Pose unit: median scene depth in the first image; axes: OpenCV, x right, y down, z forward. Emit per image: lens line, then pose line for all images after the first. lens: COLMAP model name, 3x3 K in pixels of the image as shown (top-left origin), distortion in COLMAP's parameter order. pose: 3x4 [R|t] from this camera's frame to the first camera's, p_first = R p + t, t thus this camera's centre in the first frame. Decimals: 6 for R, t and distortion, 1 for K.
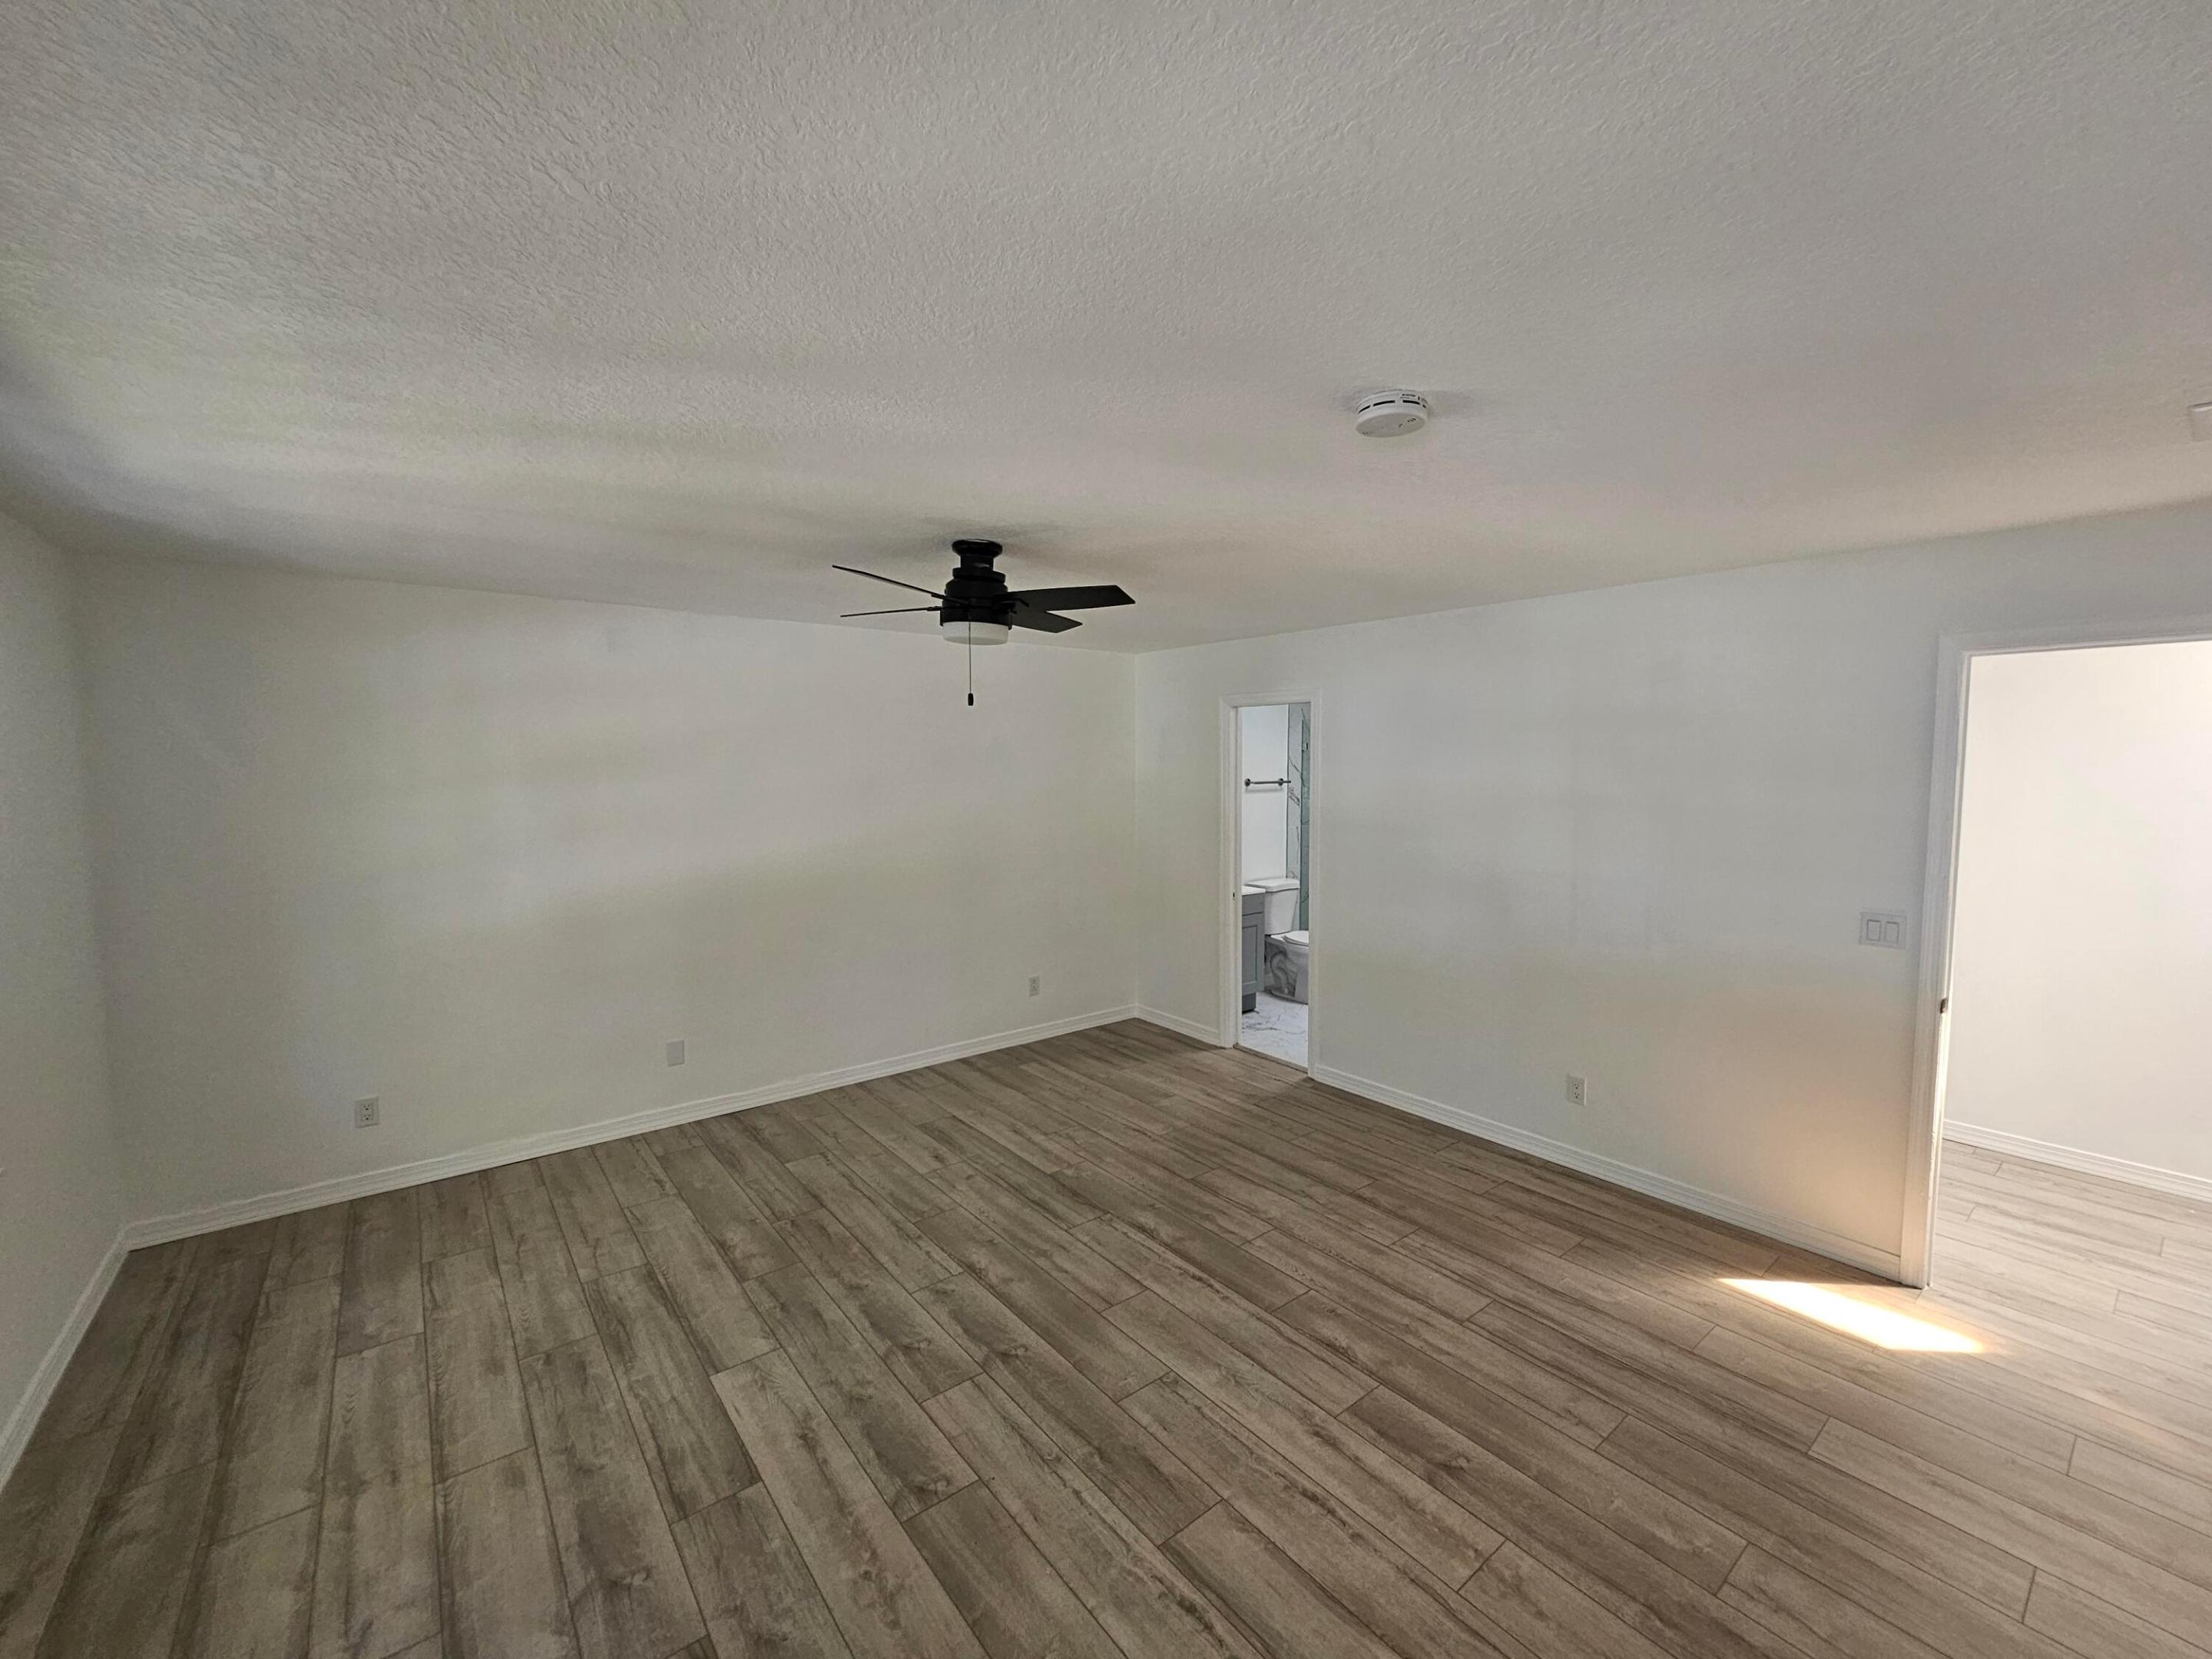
lens RADIAL K [[899.7, 0, 1115.5], [0, 899.7, 819.8], [0, 0, 1]] dist [-0.000902, 0.000167]
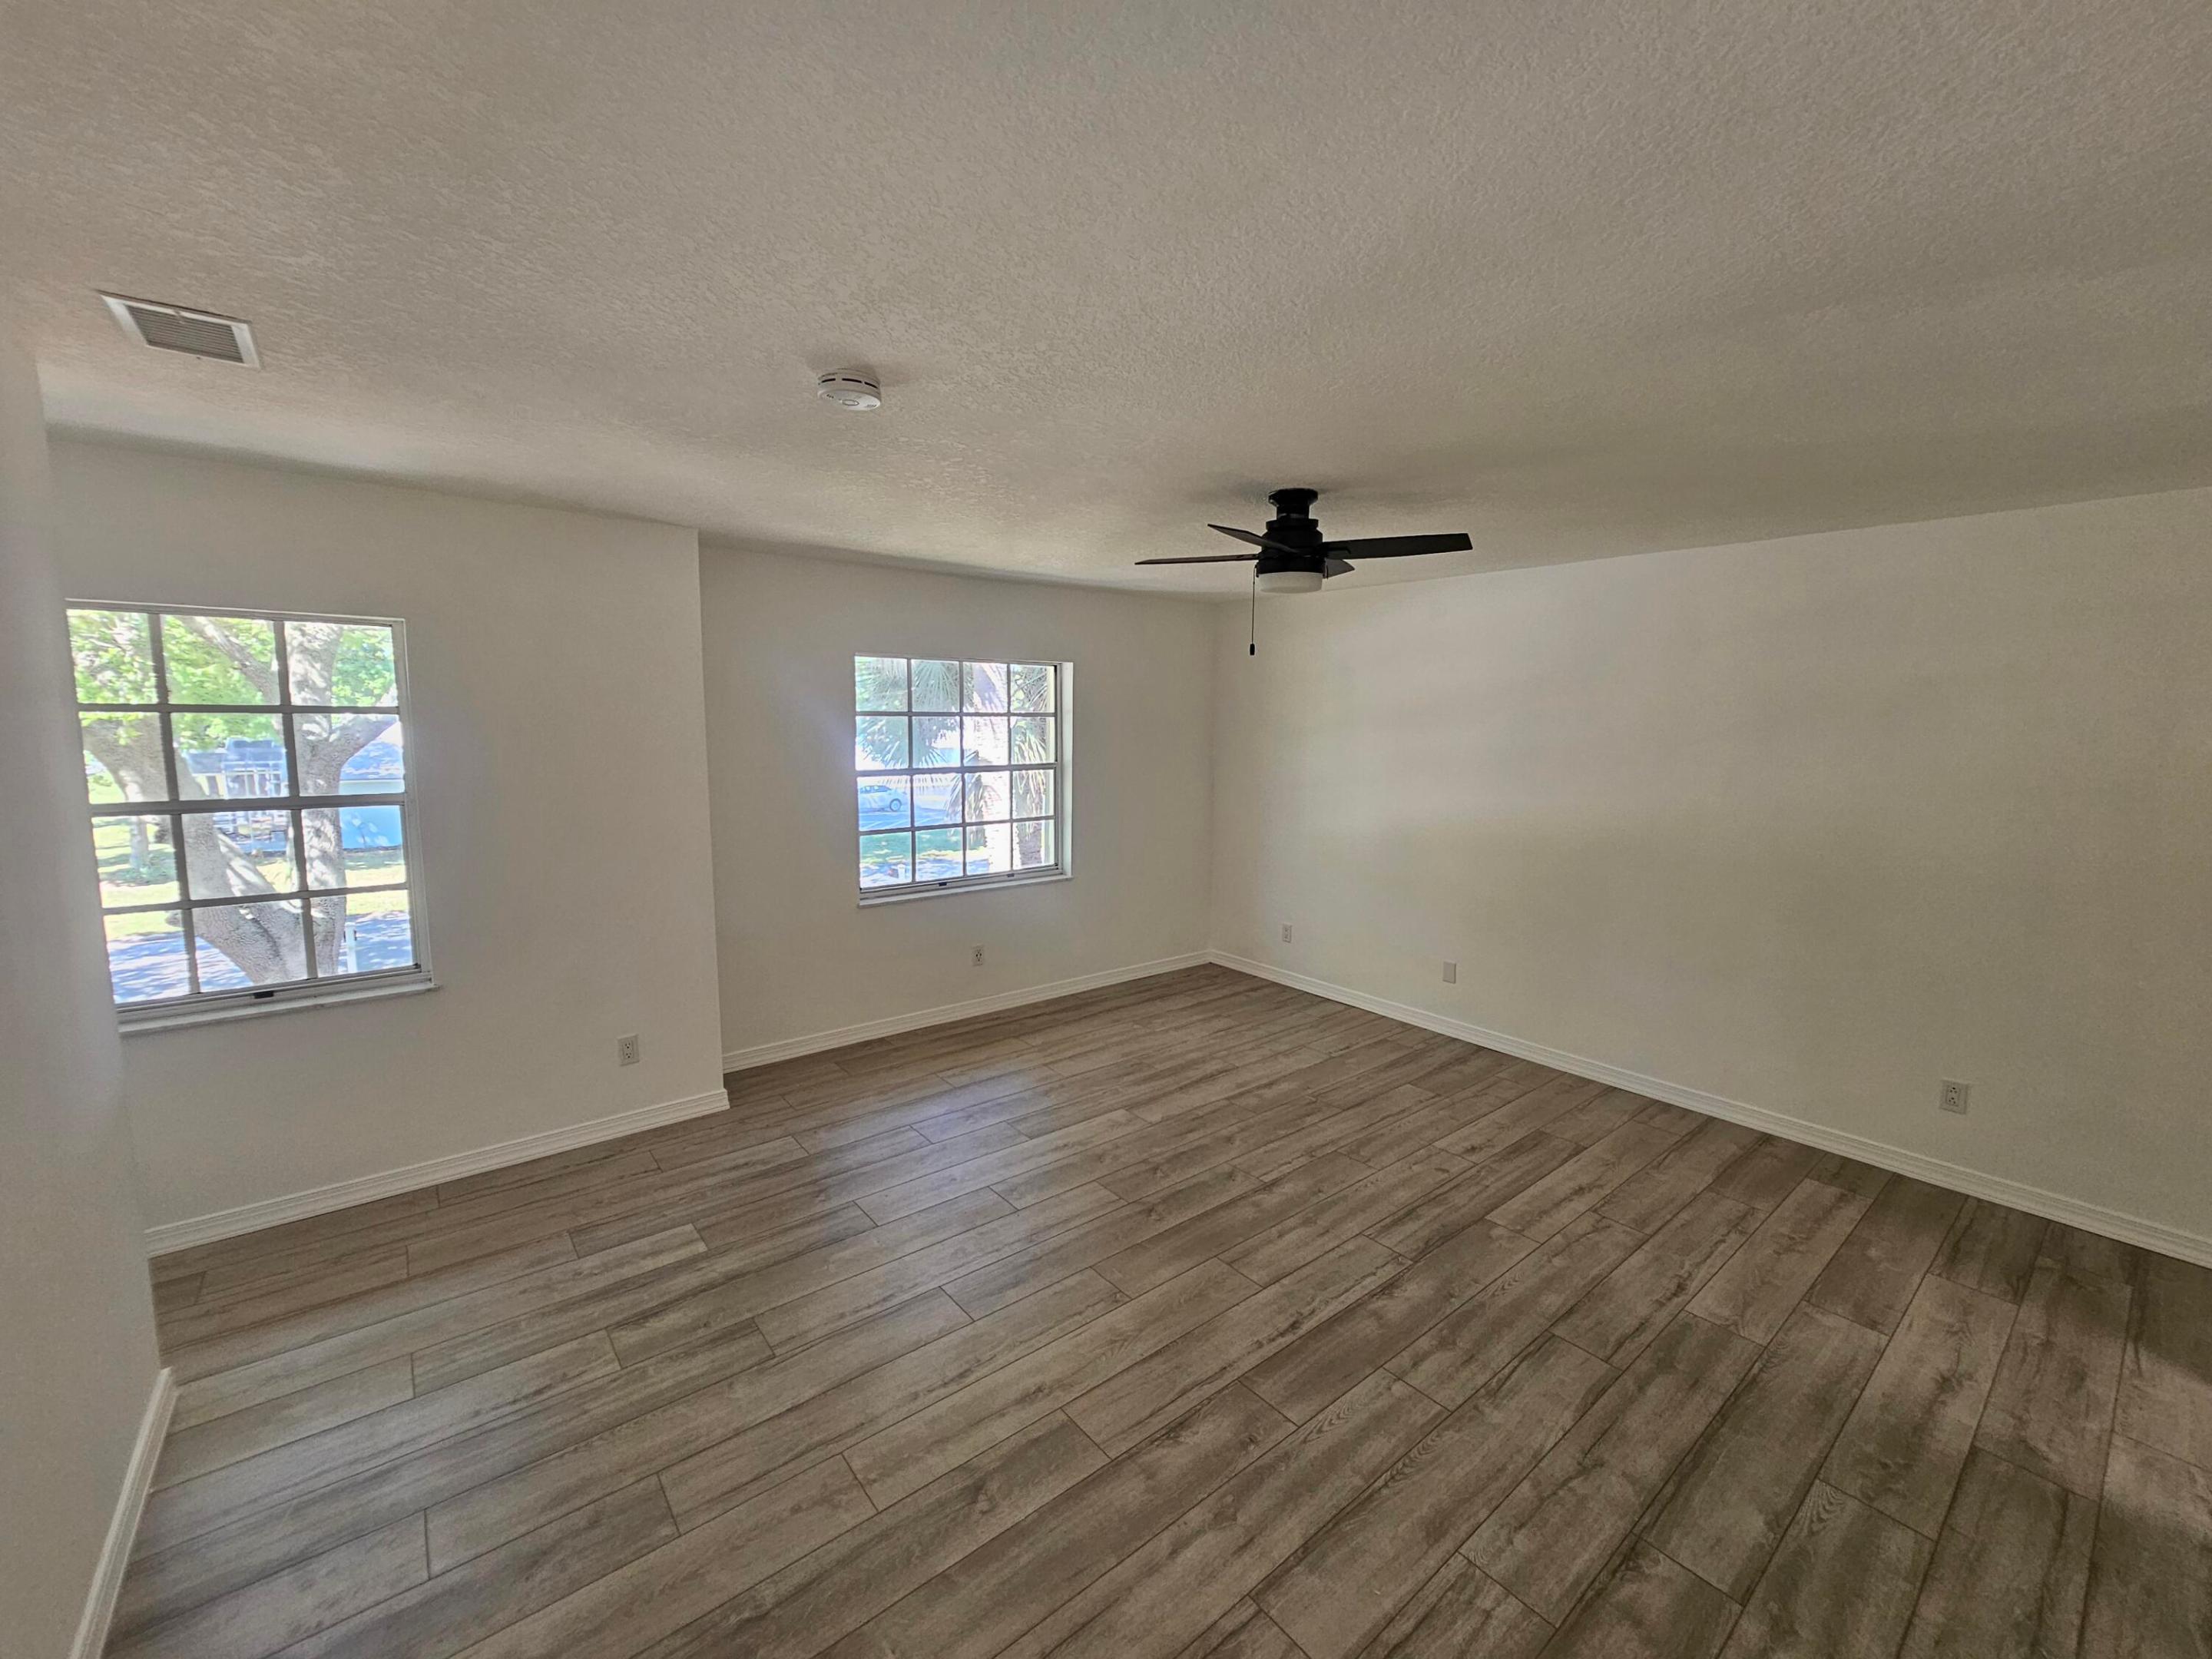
lens RADIAL K [[911.9, 0, 1133.0], [0, 911.9, 816.5], [0, 0, 1]] dist [-0.002639, -0.000491]
pose [[0.018204, 0.112910, -0.993438, 0.900401], [-0.078642, 0.990687, 0.111156, -0.044520], [0.996737, 0.076102, 0.026913, 0.809247]]
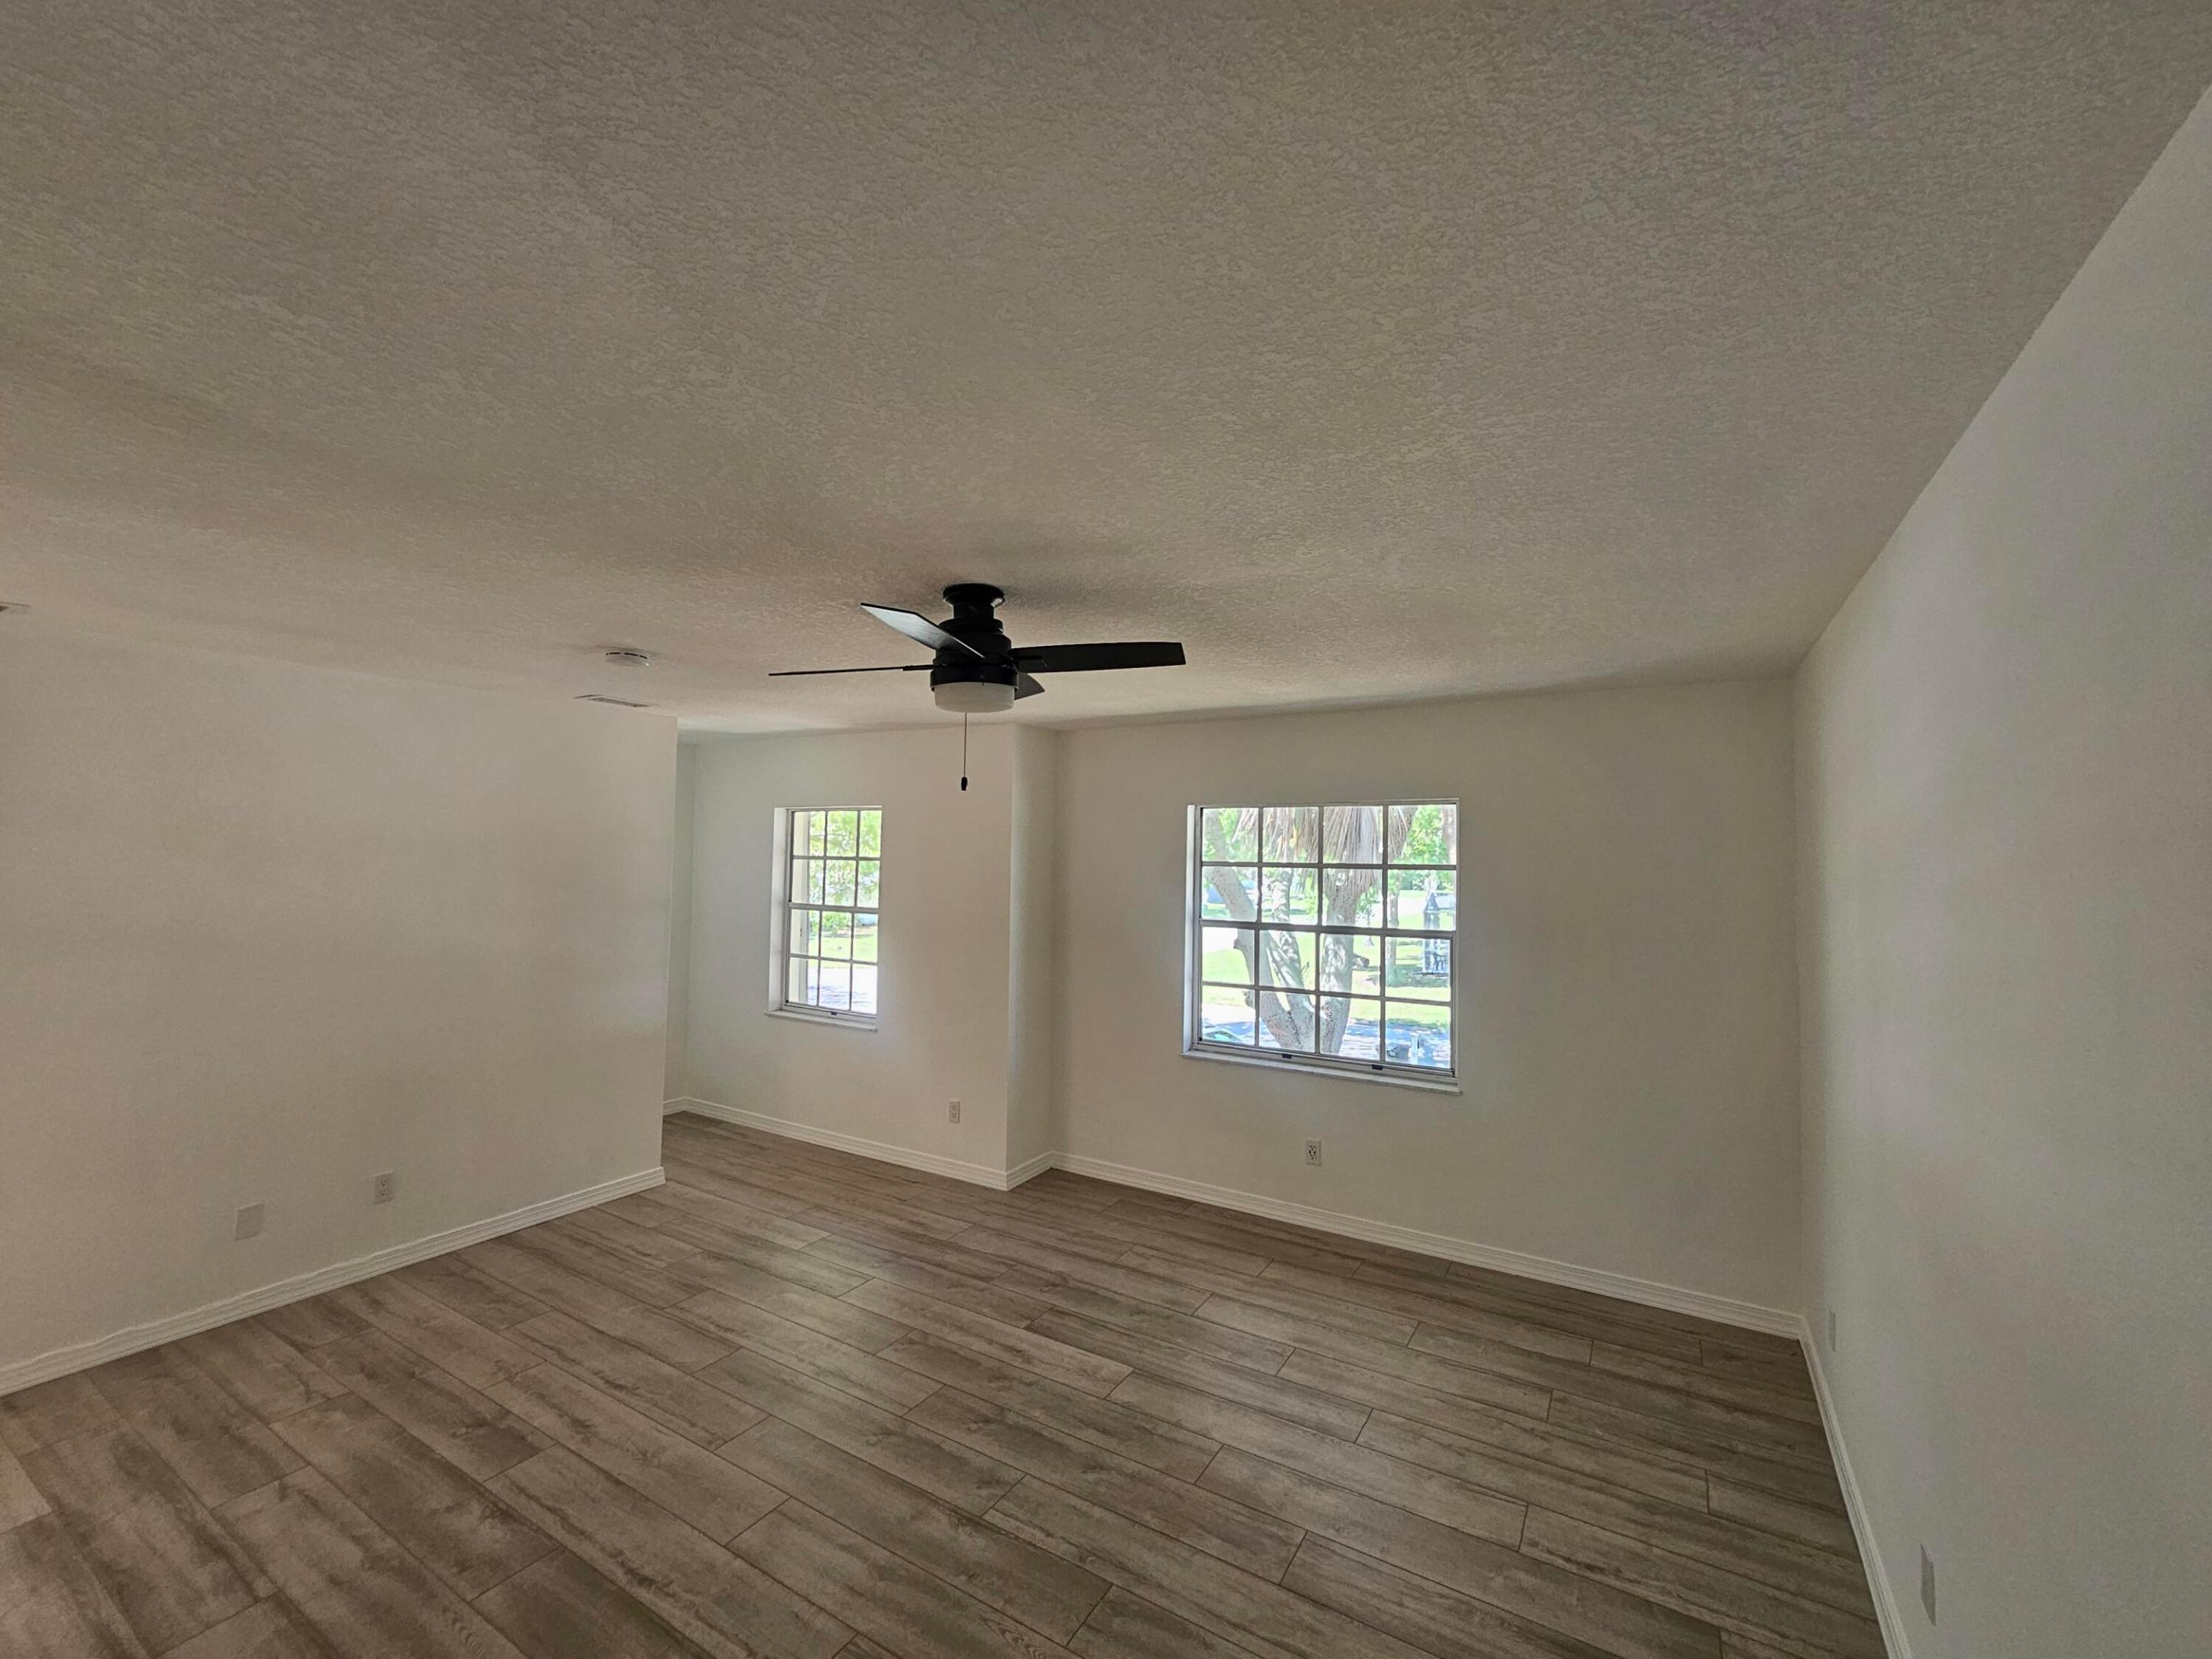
lens RADIAL K [[918.7, 0, 1108.4], [0, 918.7, 840.3], [0, 0, 1]] dist [-0.000304, 0.000446]
pose [[-0.940807, -0.016363, -0.338548, 0.003768], [-0.034473, 0.998274, 0.047549, -0.115861], [0.337186, 0.056406, -0.939747, 1.803510]]
